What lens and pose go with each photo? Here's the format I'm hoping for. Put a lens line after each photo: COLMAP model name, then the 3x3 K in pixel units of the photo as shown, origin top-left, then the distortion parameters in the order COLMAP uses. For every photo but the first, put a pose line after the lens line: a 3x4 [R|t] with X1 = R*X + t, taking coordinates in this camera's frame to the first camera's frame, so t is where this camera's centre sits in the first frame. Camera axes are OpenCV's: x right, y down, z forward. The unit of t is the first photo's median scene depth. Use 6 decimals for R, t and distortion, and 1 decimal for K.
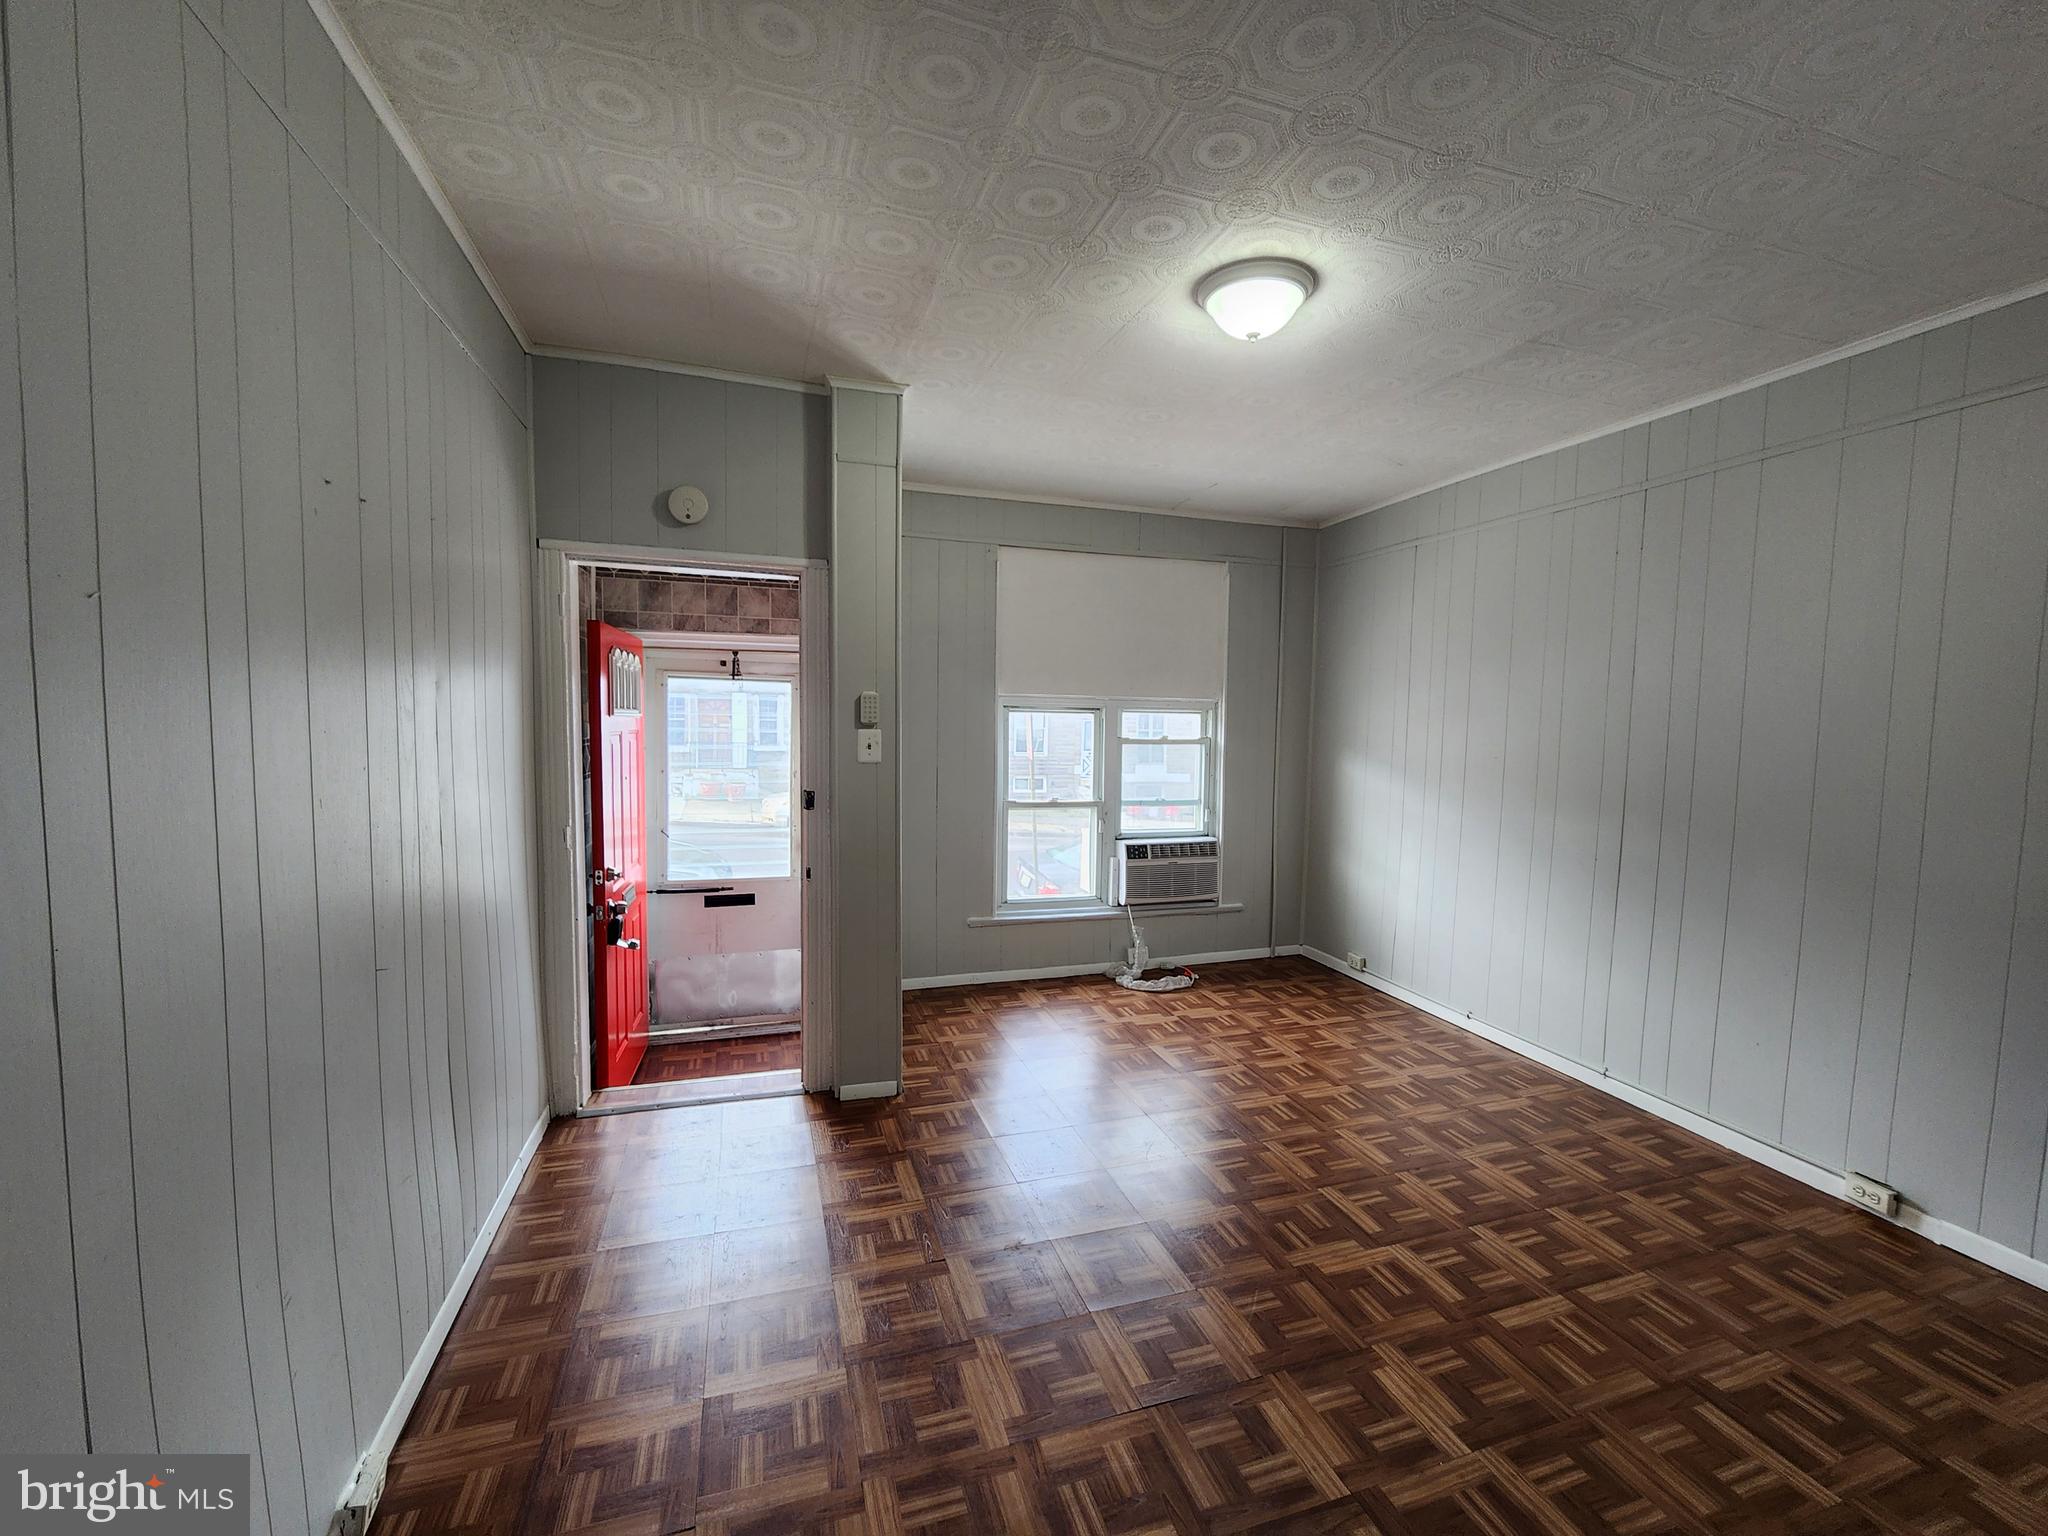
lens RADIAL K [[836.9, 0, 1023.2], [0, 836.9, 777.5], [0, 0, 1]] dist [0.007400, -0.004594]
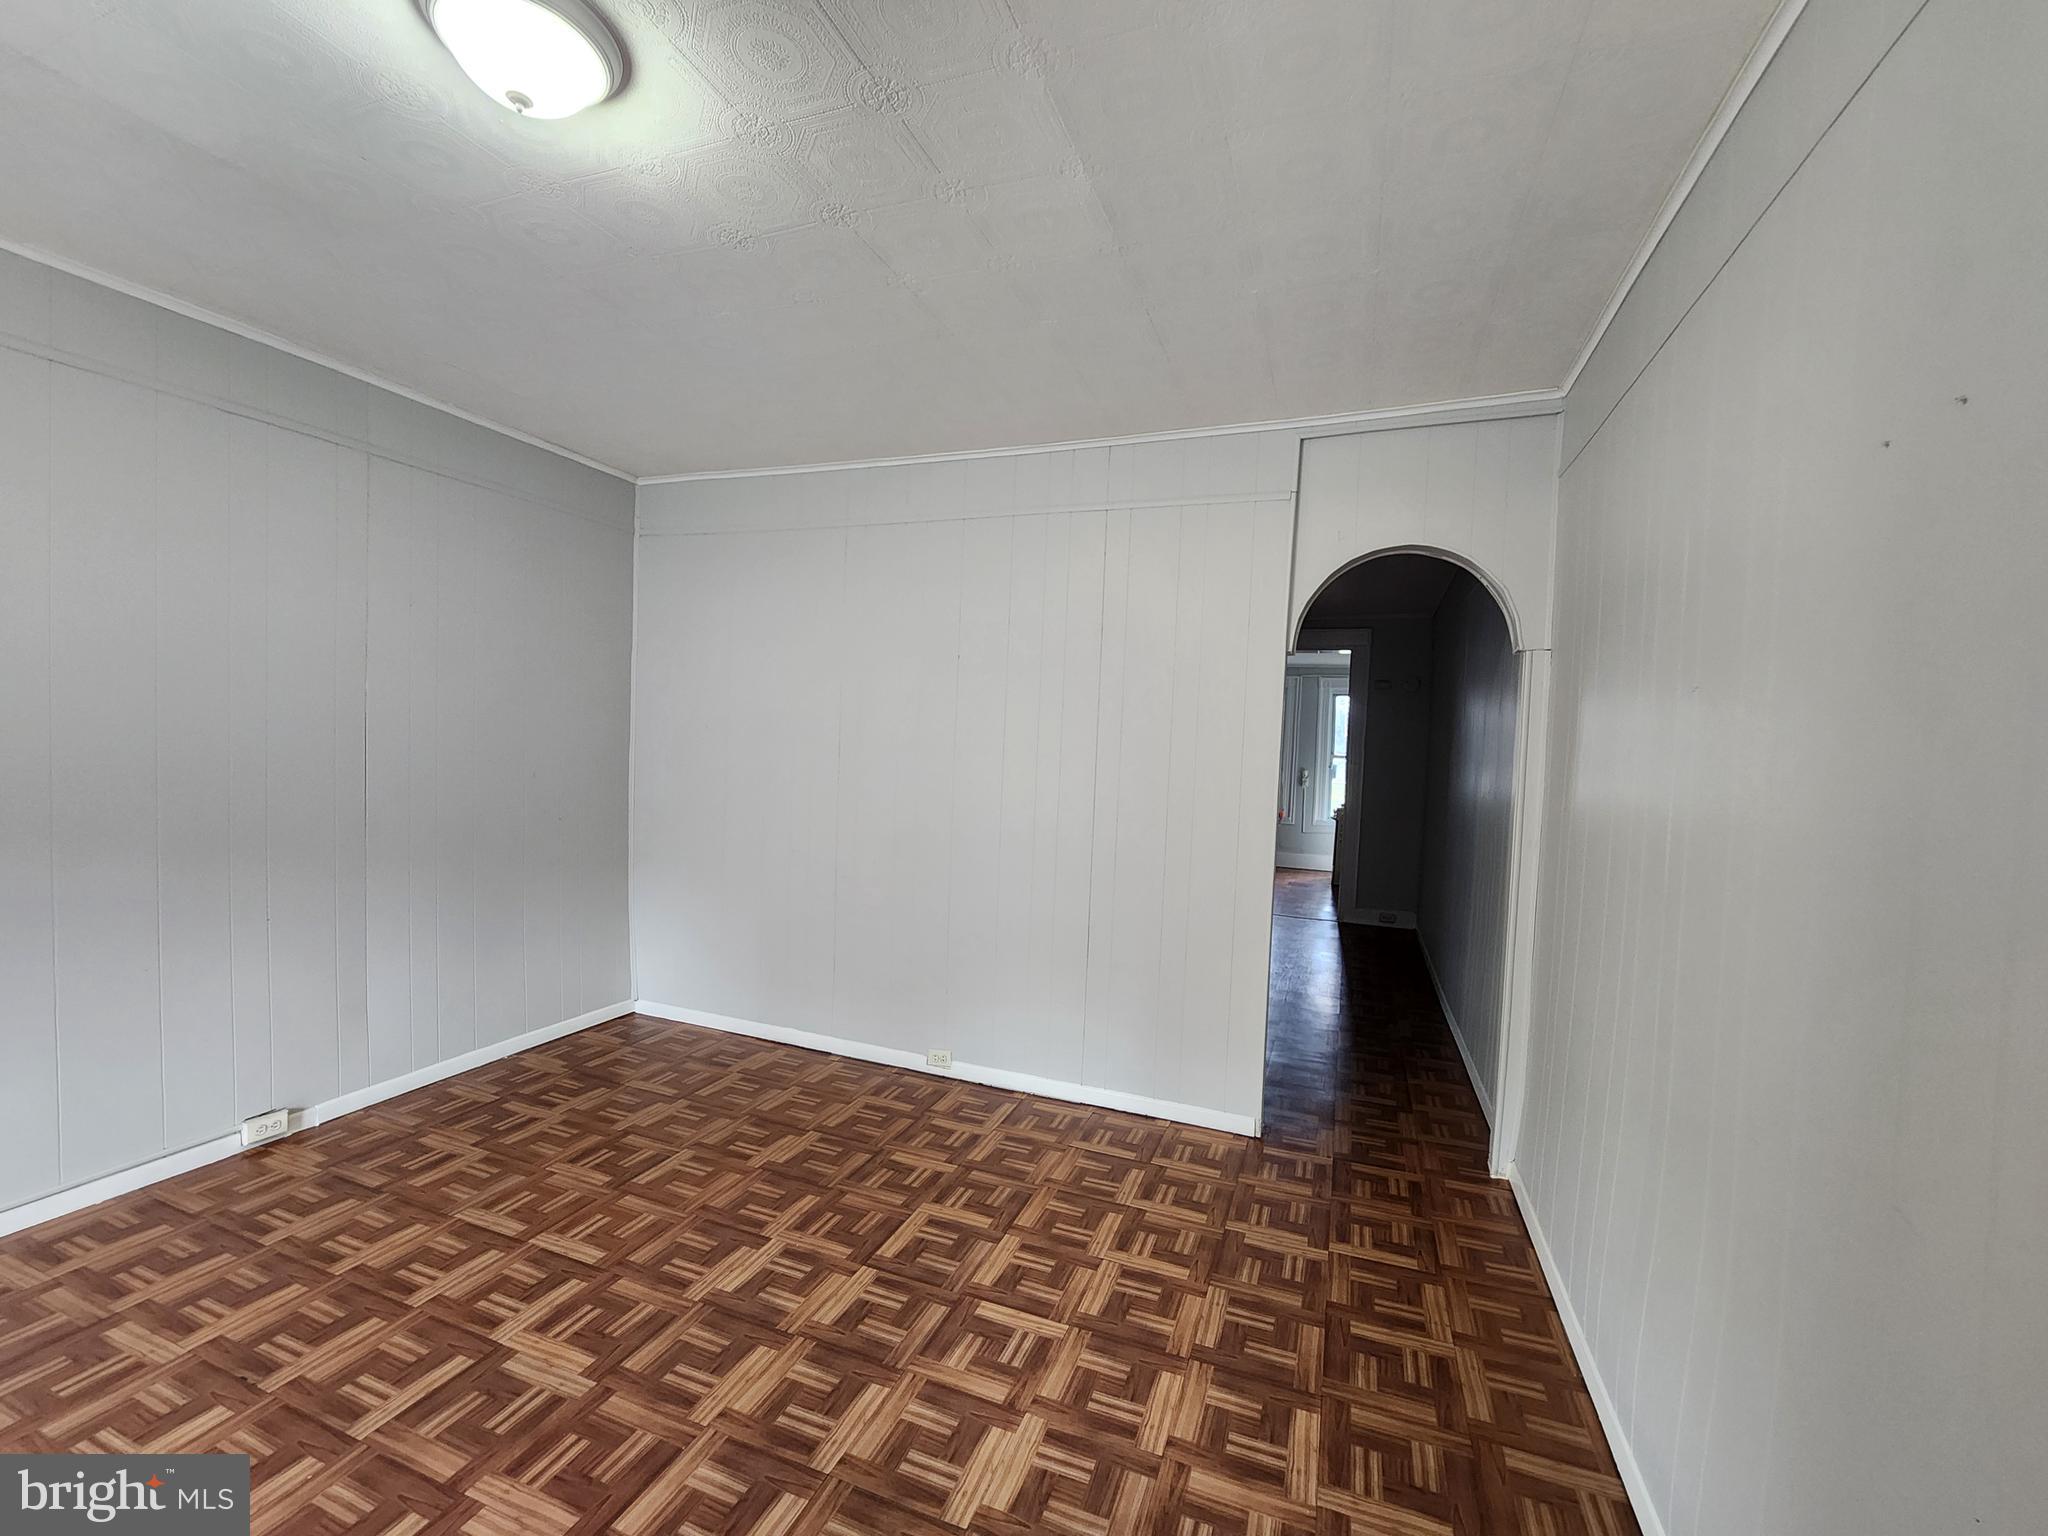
lens RADIAL K [[836.9, 0, 1029.6], [0, 836.9, 772.5], [0, 0, 1]] dist [0.007400, -0.004594]
pose [[-0.771380, -0.072127, 0.632274, -0.483548], [-0.001831, 0.993804, 0.111135, -0.101557], [-0.636372, 0.084569, -0.766732, 1.330249]]
